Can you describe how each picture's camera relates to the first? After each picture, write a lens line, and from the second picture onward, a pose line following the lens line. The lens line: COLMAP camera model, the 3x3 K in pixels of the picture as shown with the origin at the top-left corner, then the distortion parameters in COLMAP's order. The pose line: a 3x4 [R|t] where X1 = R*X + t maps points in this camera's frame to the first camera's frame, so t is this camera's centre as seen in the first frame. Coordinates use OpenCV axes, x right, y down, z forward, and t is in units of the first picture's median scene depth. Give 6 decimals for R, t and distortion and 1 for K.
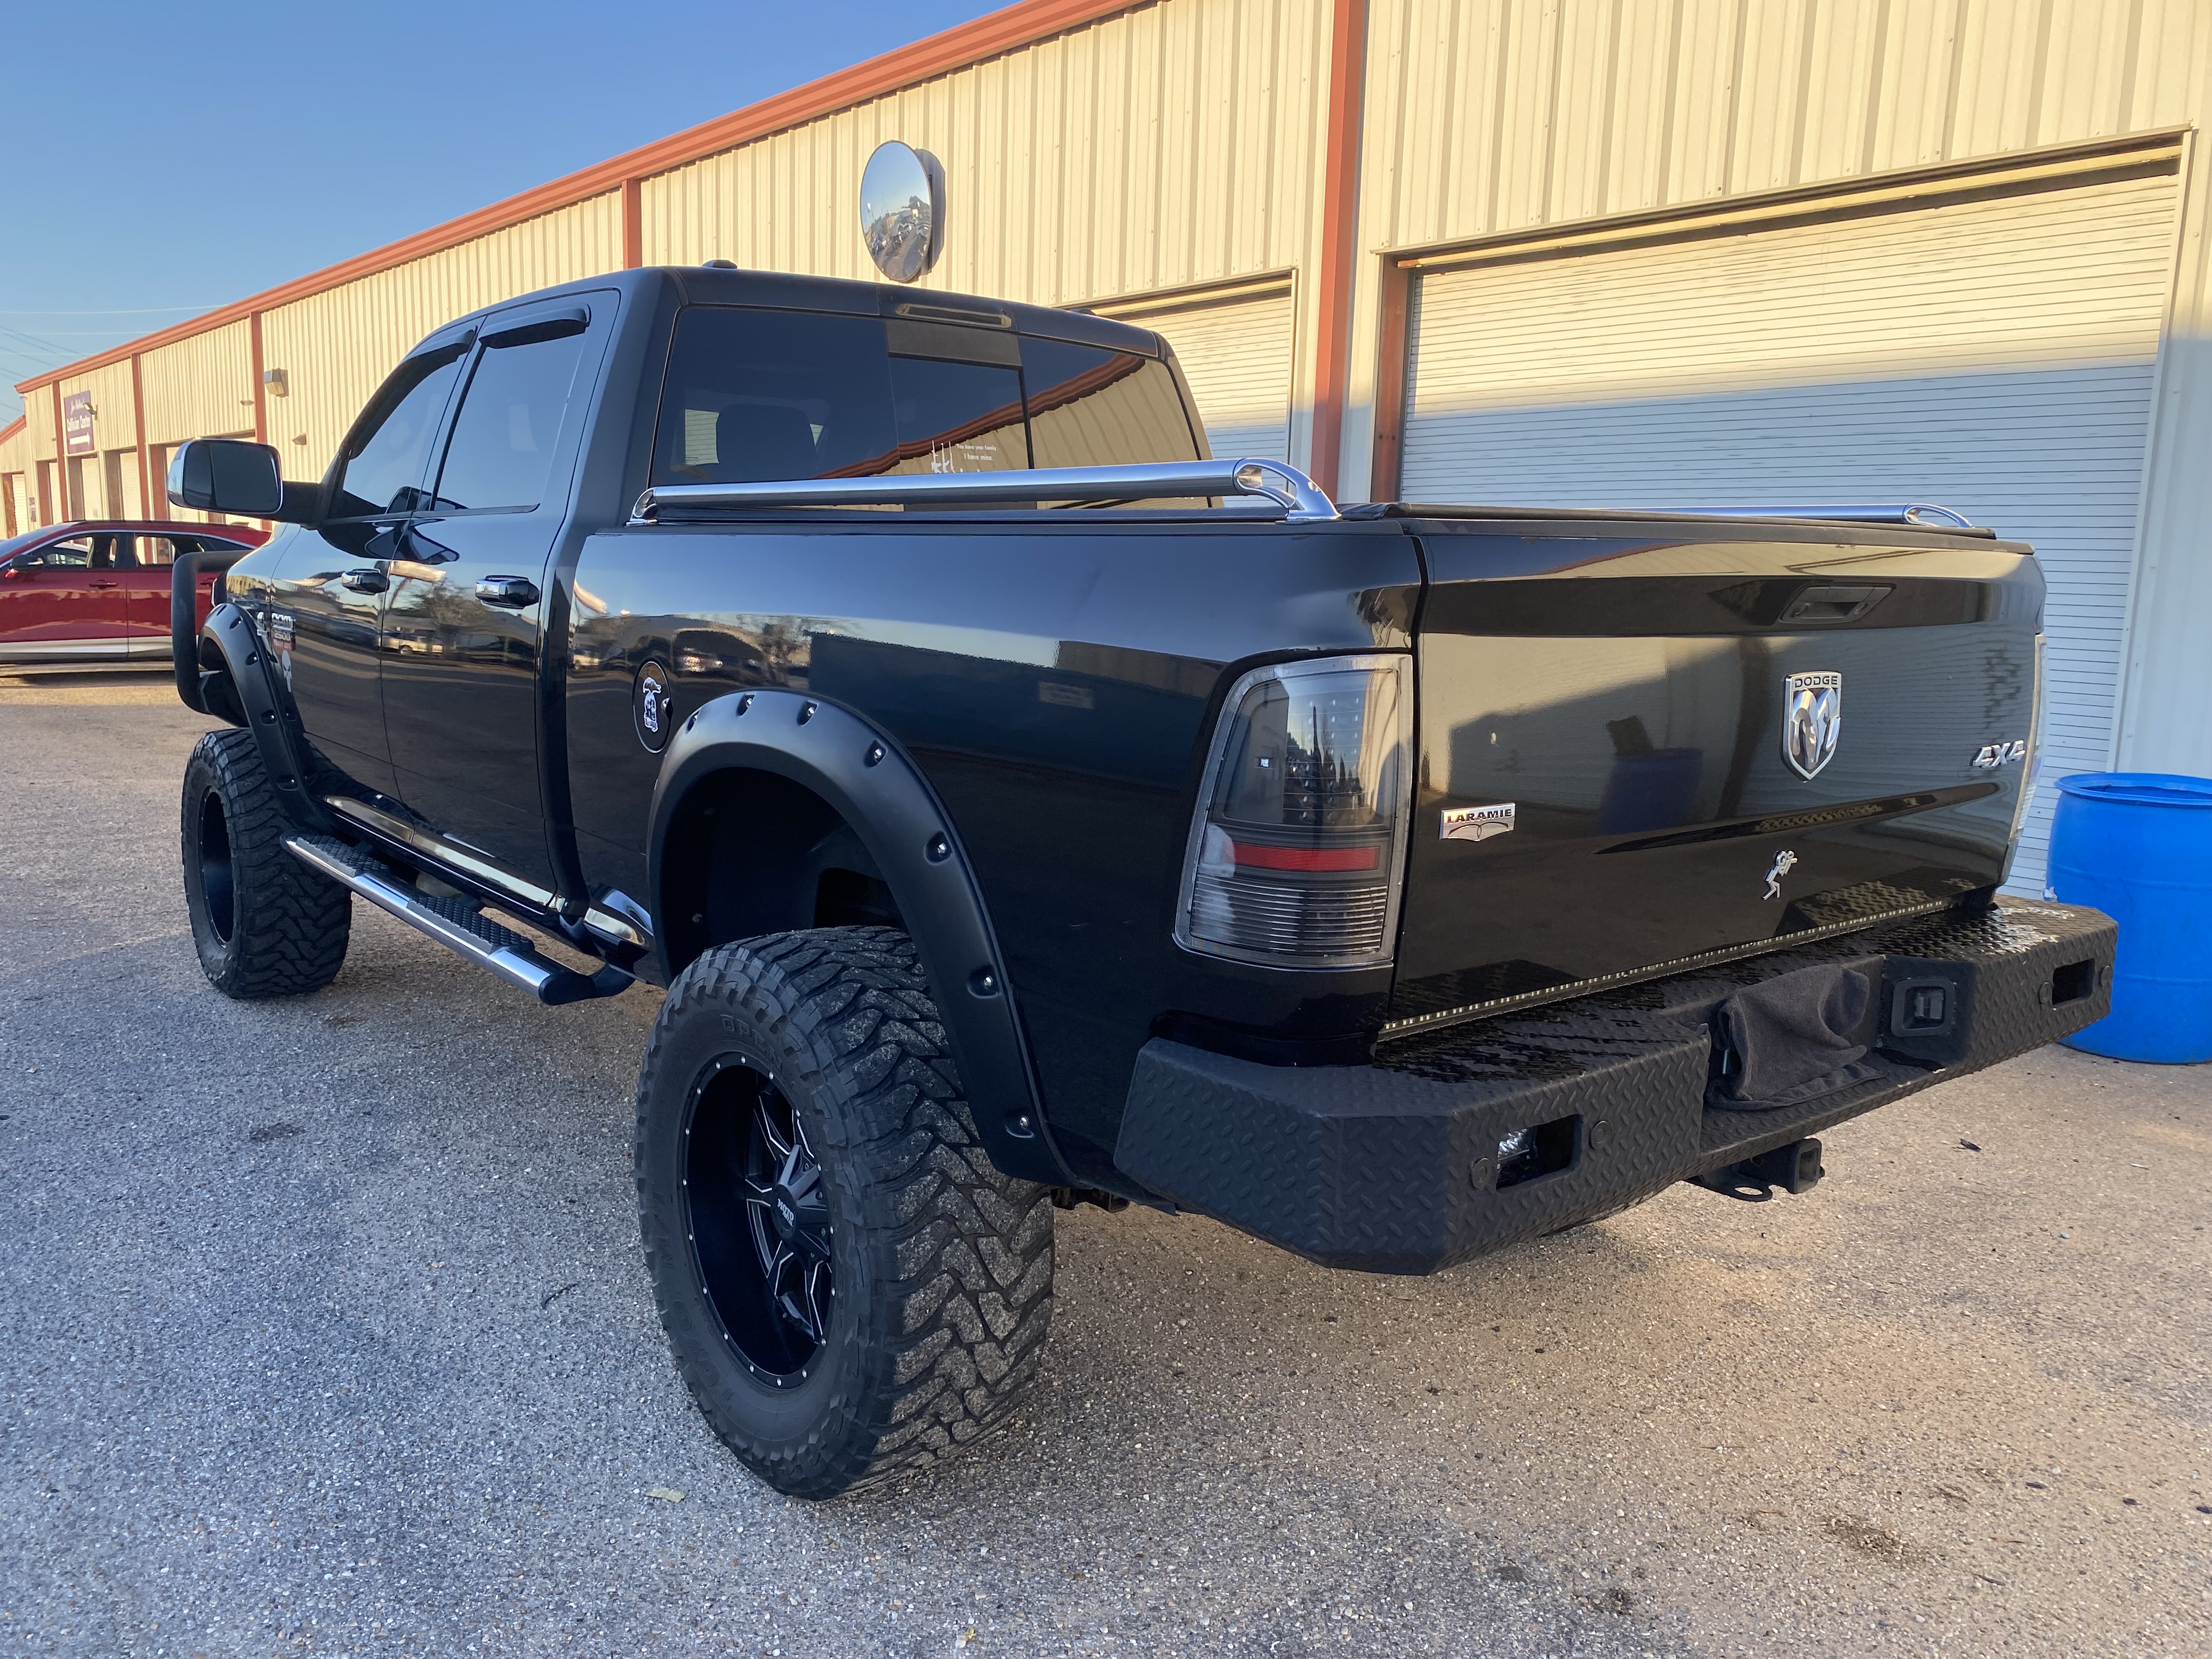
lens RADIAL K [[1699.5, 0, 1090.7], [0, 1699.5, 840.0], [0, 0, 1]] dist [0.025357, -0.021672]
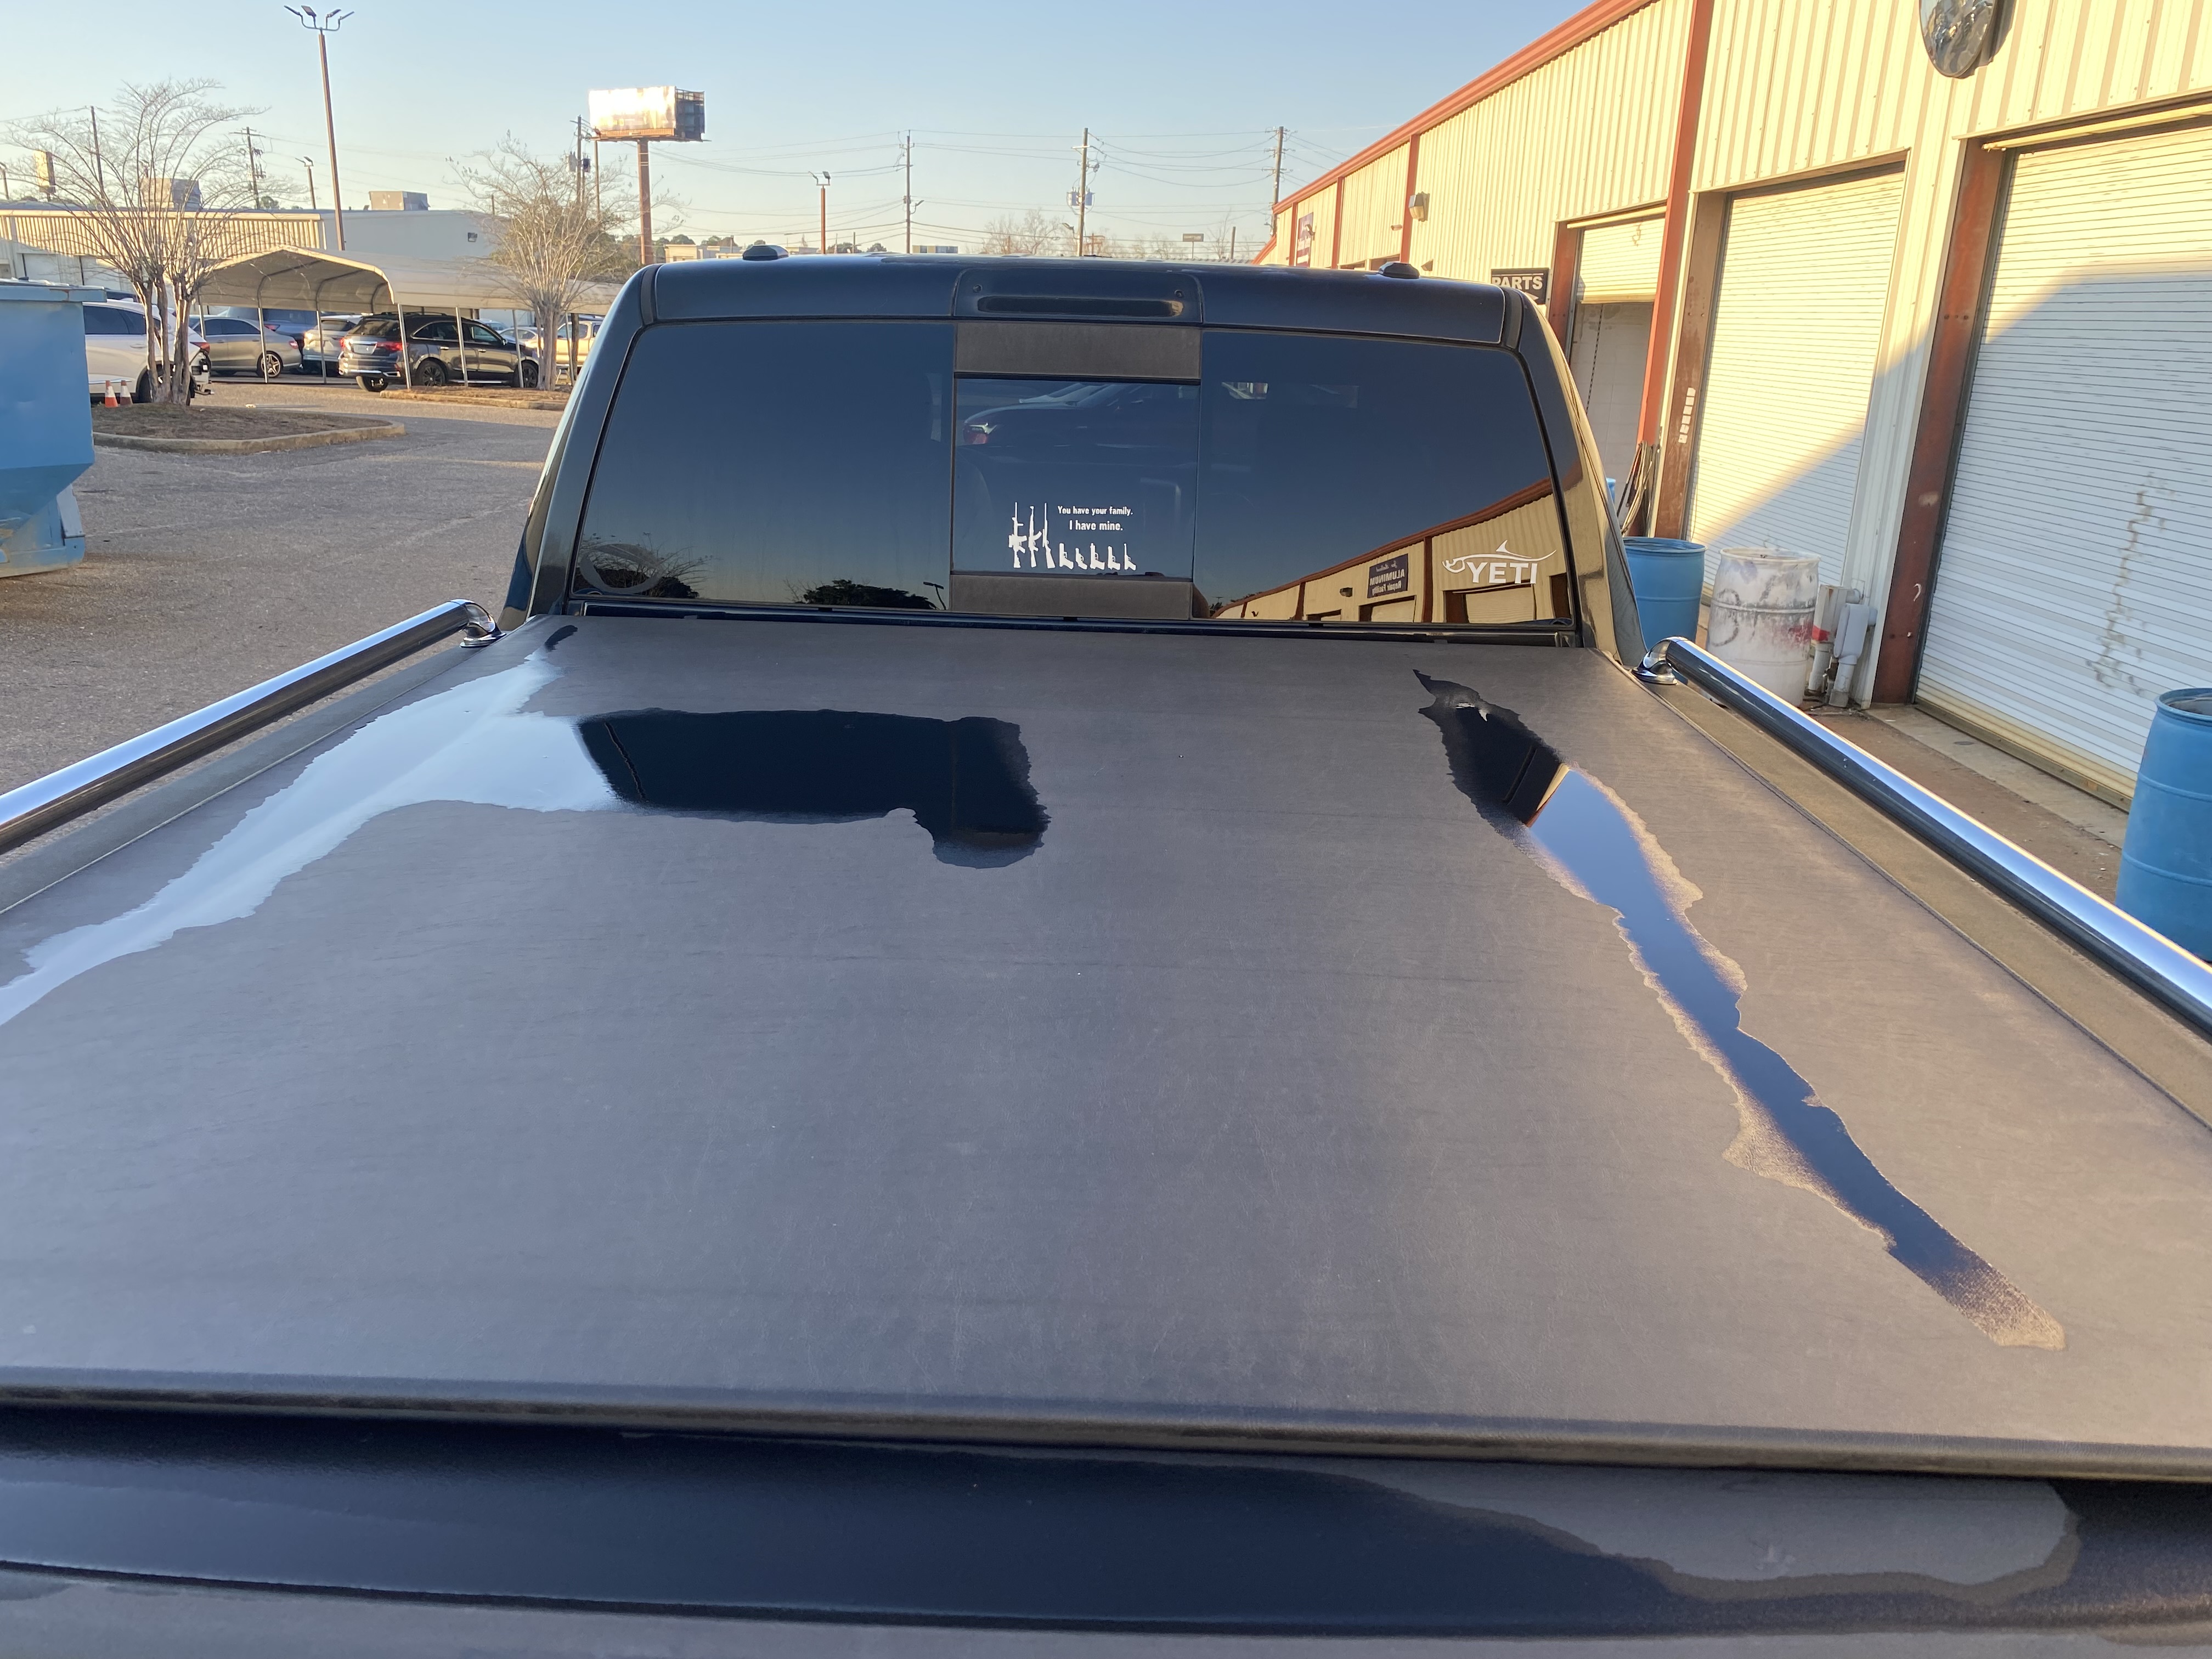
lens RADIAL K [[1699.5, 0, 1094.4], [0, 1699.5, 827.0], [0, 0, 1]] dist [0.025357, -0.021672]
pose [[0.761696, 0.190054, -0.619435, 0.366830], [-0.121150, 0.980929, 0.151993, -0.211996], [0.636508, -0.040728, 0.770194, 0.490396]]
